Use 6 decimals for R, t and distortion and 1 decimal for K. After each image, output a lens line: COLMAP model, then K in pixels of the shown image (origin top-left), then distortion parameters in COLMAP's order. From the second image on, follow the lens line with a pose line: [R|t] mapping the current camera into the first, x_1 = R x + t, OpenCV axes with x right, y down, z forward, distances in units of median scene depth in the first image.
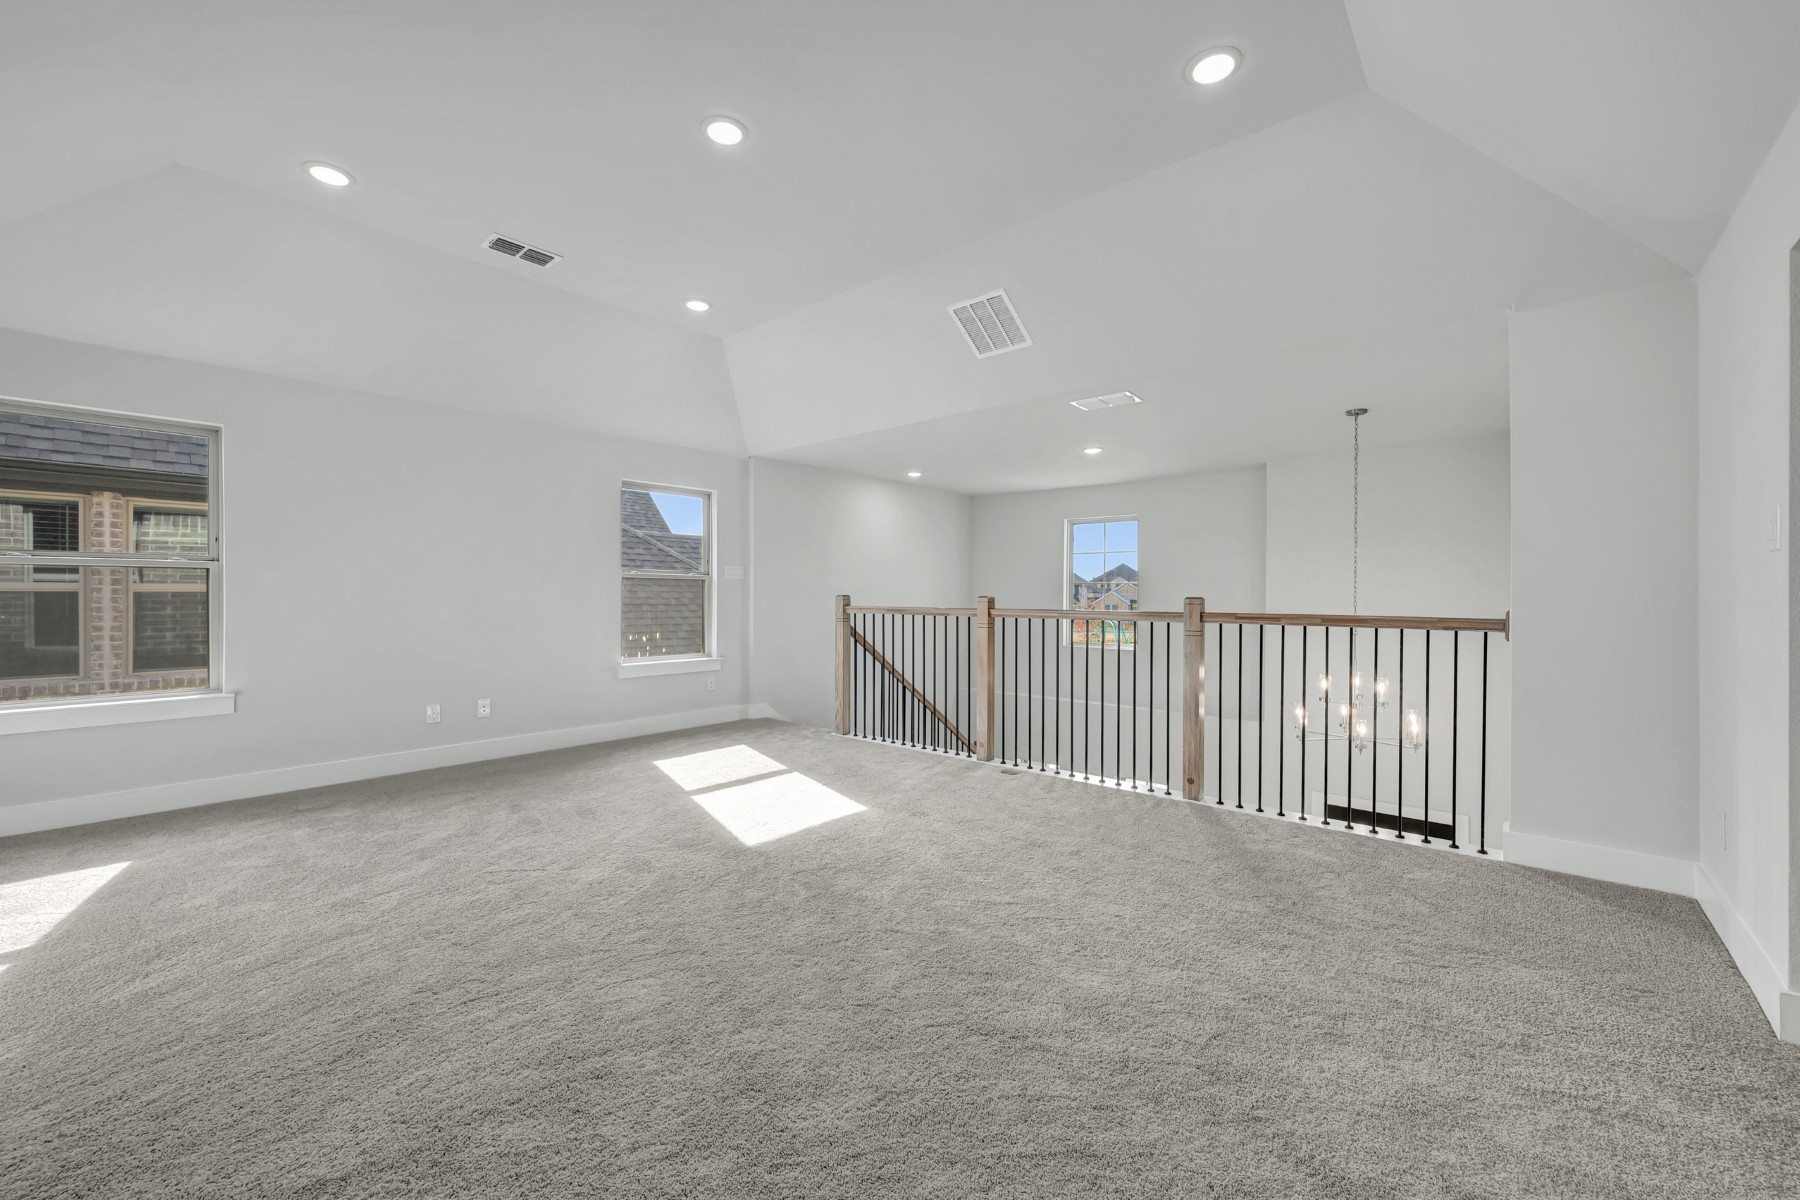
lens RADIAL K [[716.9, 0, 903.8], [0, 716.9, 594.8], [0, 0, 1]] dist [0.004318, -0.000342]
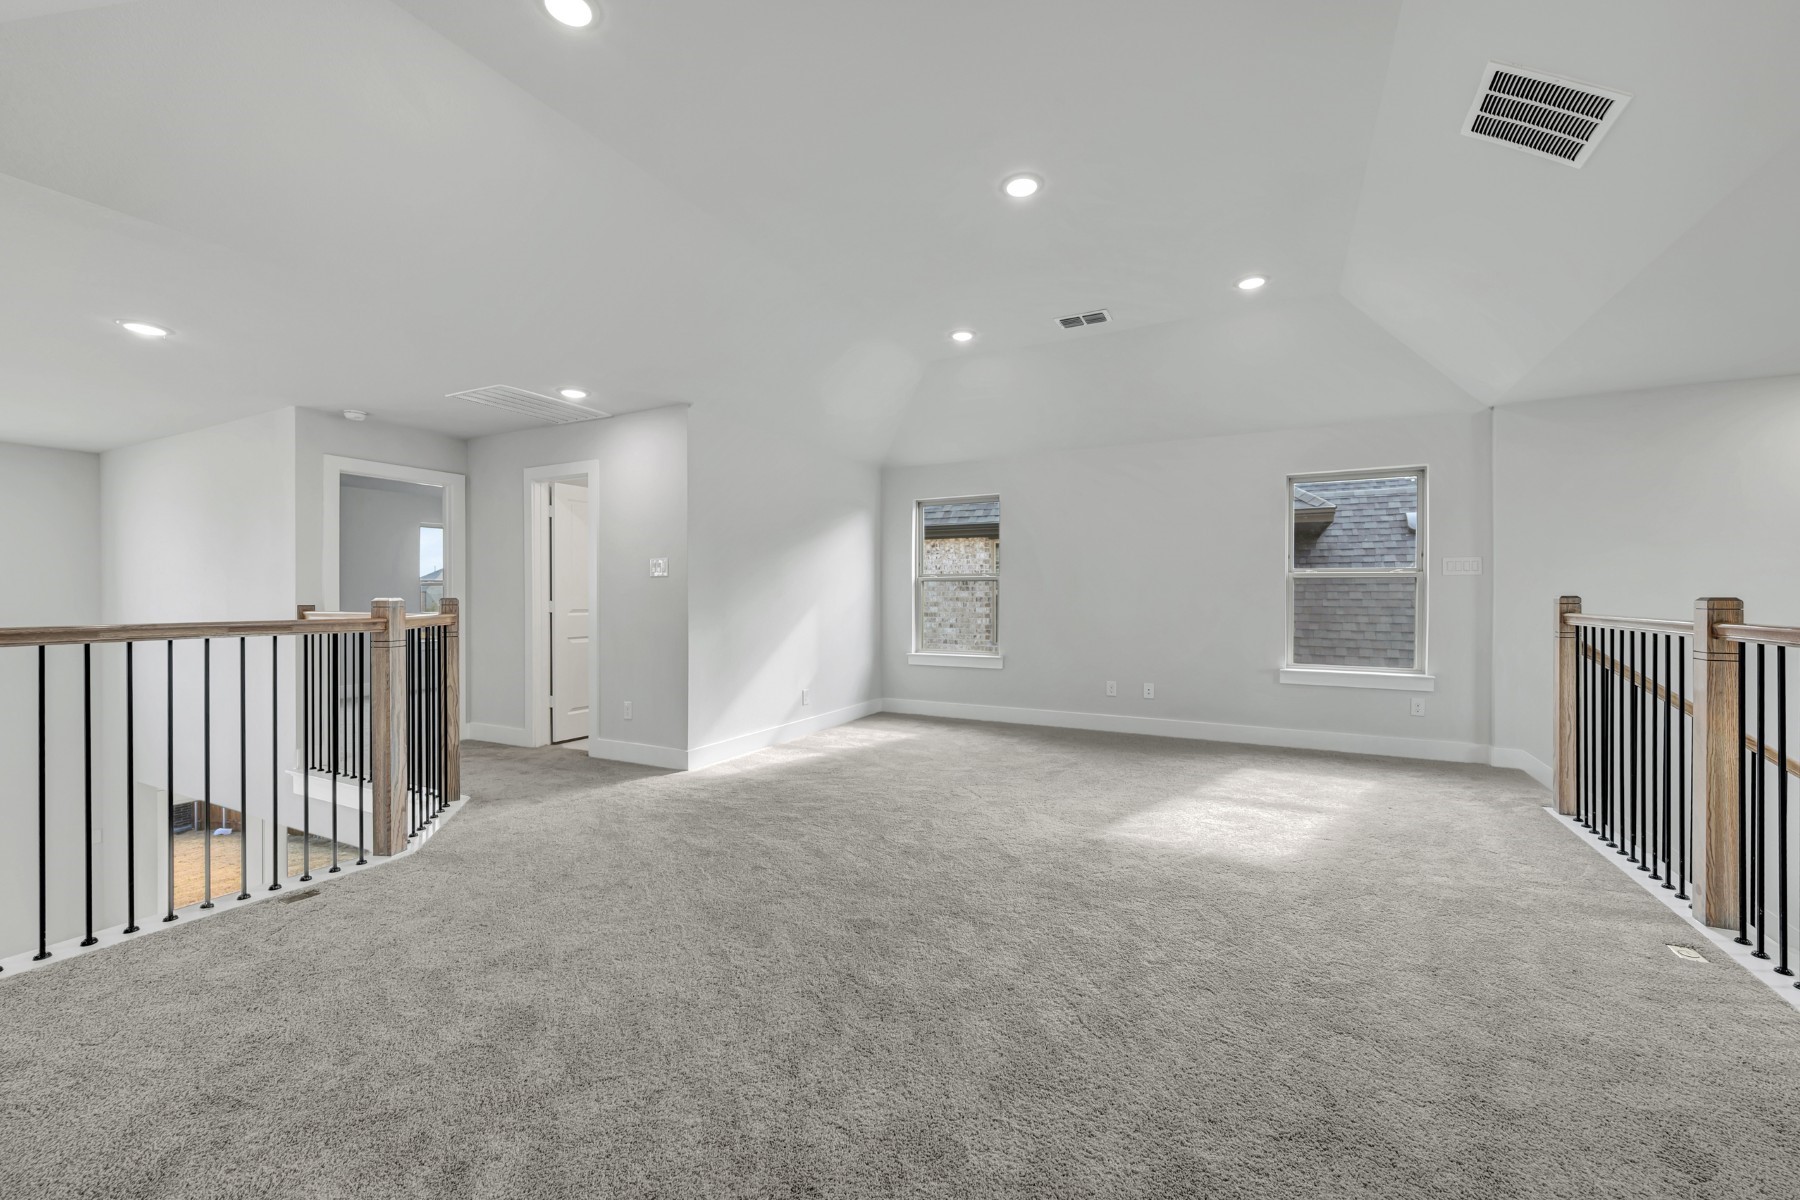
lens RADIAL K [[716.9, 0, 905.0], [0, 716.9, 599.9], [0, 0, 1]] dist [0.004318, -0.000342]
pose [[0.223144, 0.002817, -0.974781, 0.426096], [0.003189, 0.999988, 0.003620, -0.000086], [0.974780, -0.003917, 0.223133, 0.296798]]
